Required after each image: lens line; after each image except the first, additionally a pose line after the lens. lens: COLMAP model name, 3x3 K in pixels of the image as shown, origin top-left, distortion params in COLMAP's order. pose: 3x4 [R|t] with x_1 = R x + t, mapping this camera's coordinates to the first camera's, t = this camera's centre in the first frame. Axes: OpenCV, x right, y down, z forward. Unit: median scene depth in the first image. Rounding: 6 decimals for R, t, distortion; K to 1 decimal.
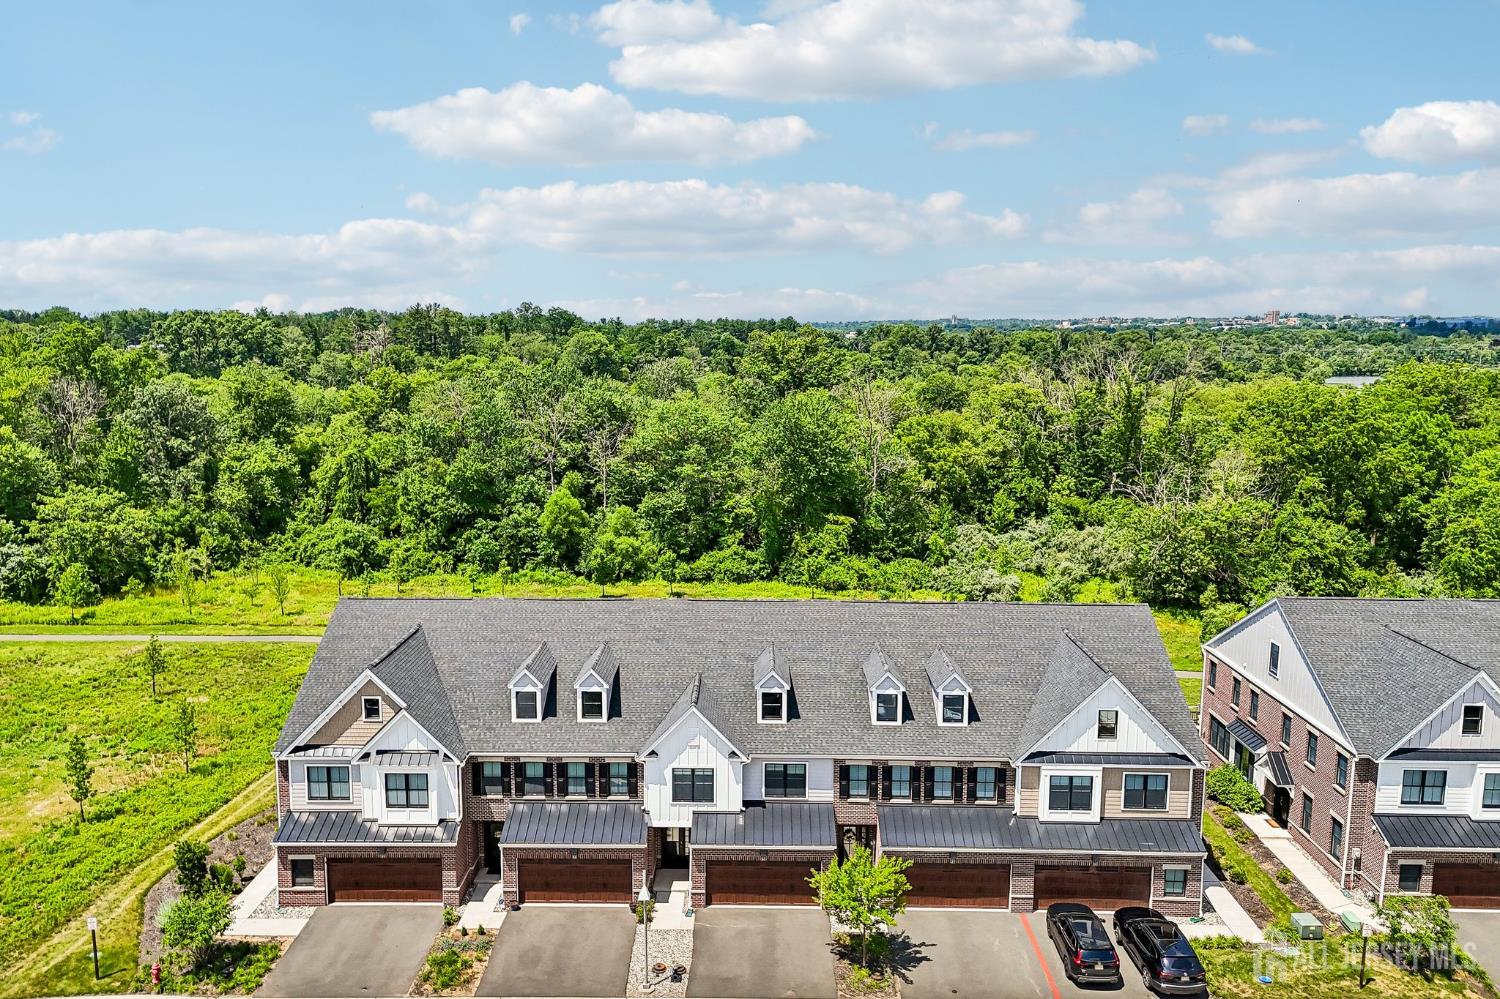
lens RADIAL K [[1108.6, 0, 746.0], [0, 1108.6, 501.4], [0, 0, 1]] dist [0.064449, -0.052437]
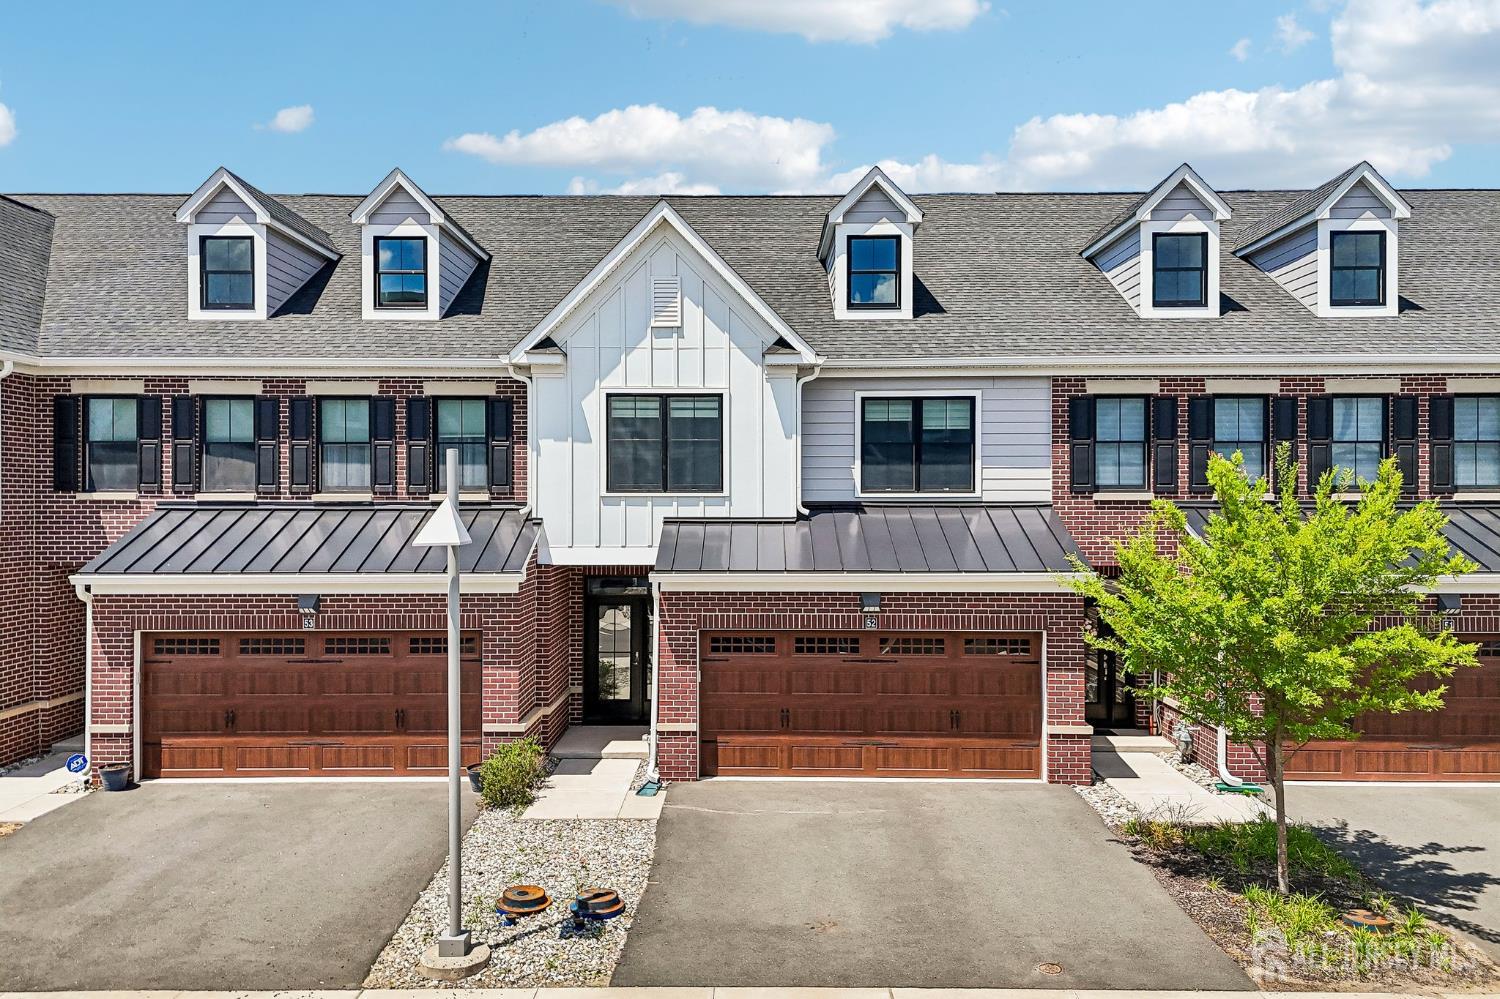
lens RADIAL K [[1104.3, 0, 746.2], [0, 1104.3, 504.7], [0, 0, 1]] dist [0.082281, -0.082773]
pose [[0.999981, -0.005953, 0.001291, -0.021457], [0.006078, 0.989312, -0.145689, 0.321733], [-0.000410, 0.145694, 0.989330, 0.640873]]
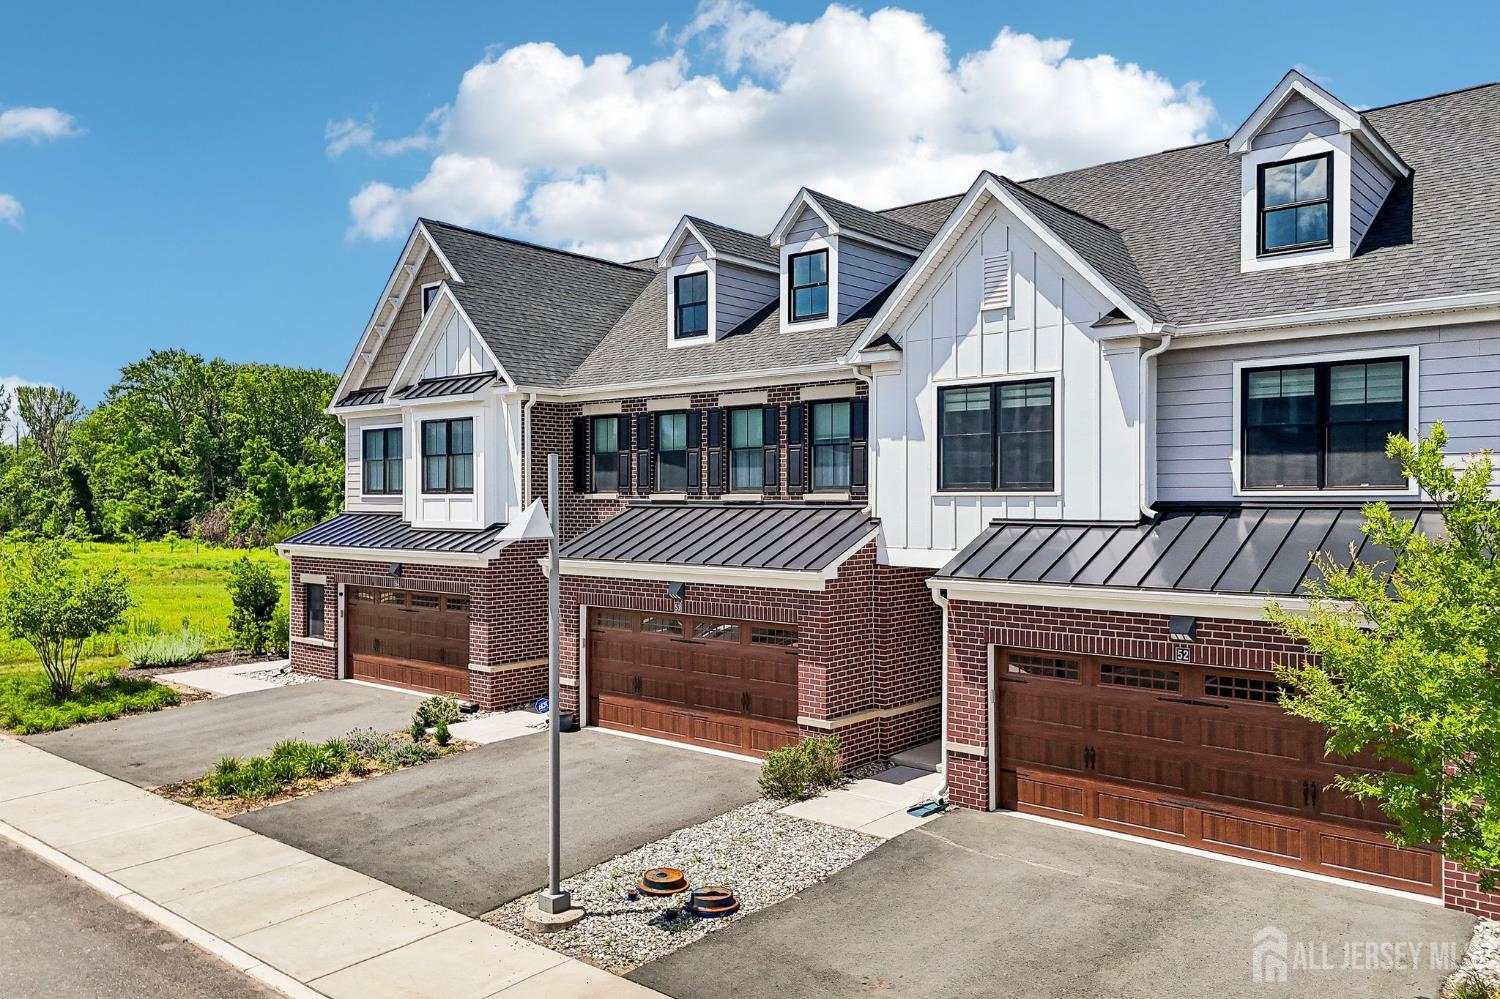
lens RADIAL K [[1104.3, 0, 746.2], [0, 1104.3, 504.7], [0, 0, 1]] dist [0.082281, -0.082773]
pose [[0.766603, -0.002588, -0.642116, 0.104002], [-0.092115, 0.989206, -0.113960, 0.313599], [0.635479, 0.146511, 0.758090, 0.699164]]
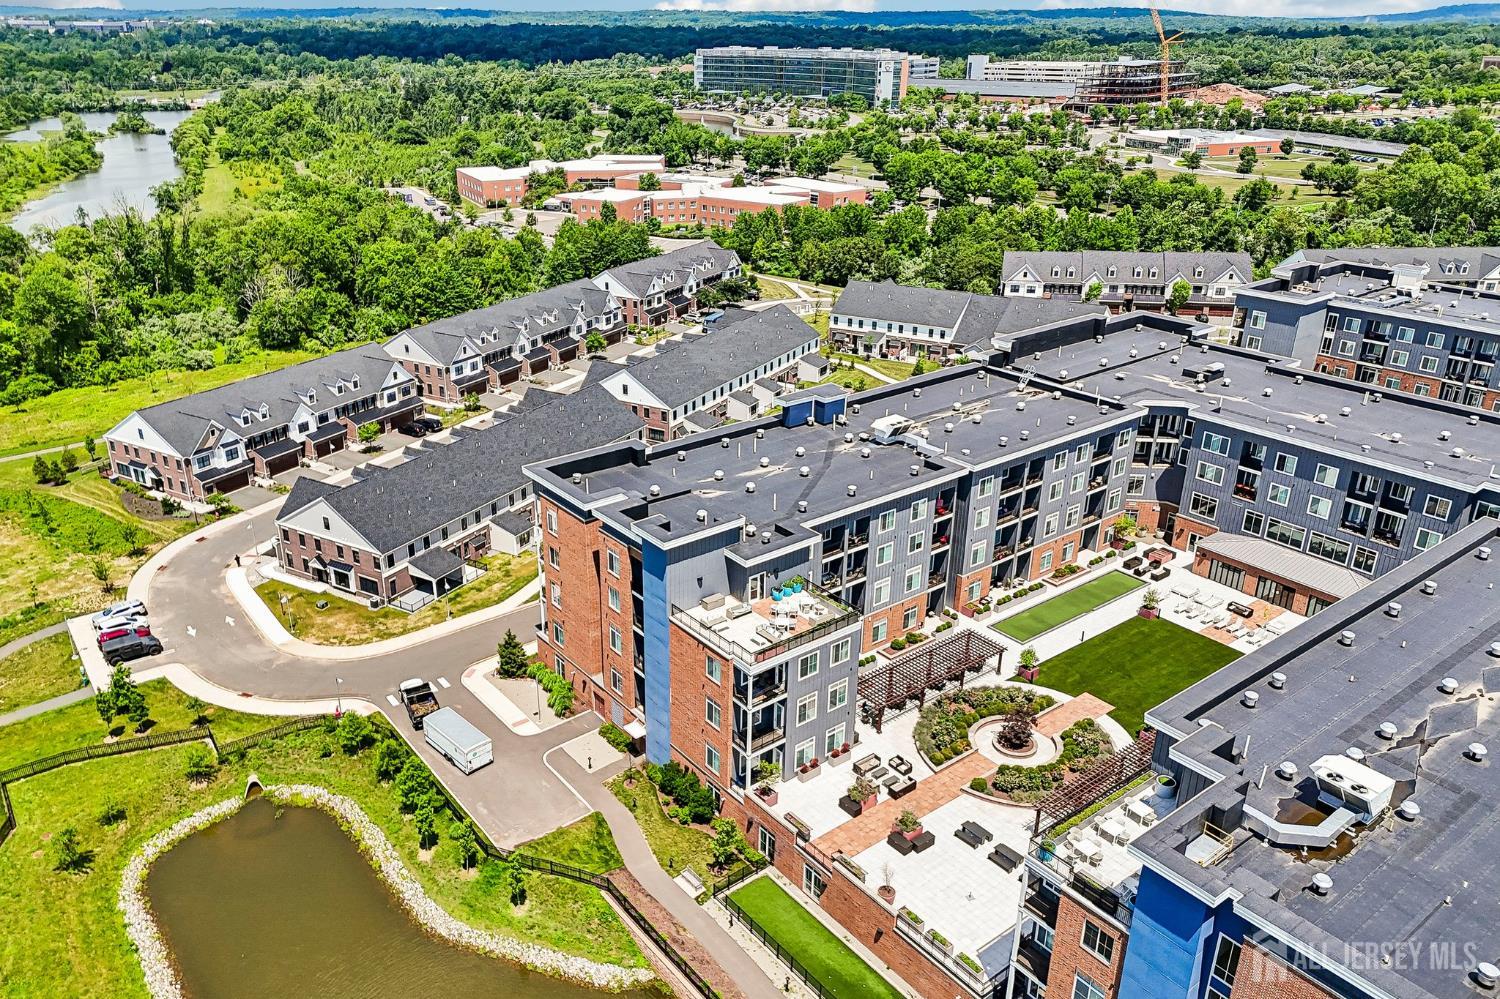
lens RADIAL K [[1108.6, 0, 746.0], [0, 1108.6, 501.4], [0, 0, 1]] dist [0.064449, -0.052437]
pose [[0.491561, -0.348400, 0.798114, -2.082436], [0.135689, 0.935932, 0.324991, -0.427886], [-0.860207, -0.051457, 0.507342, -1.778332]]
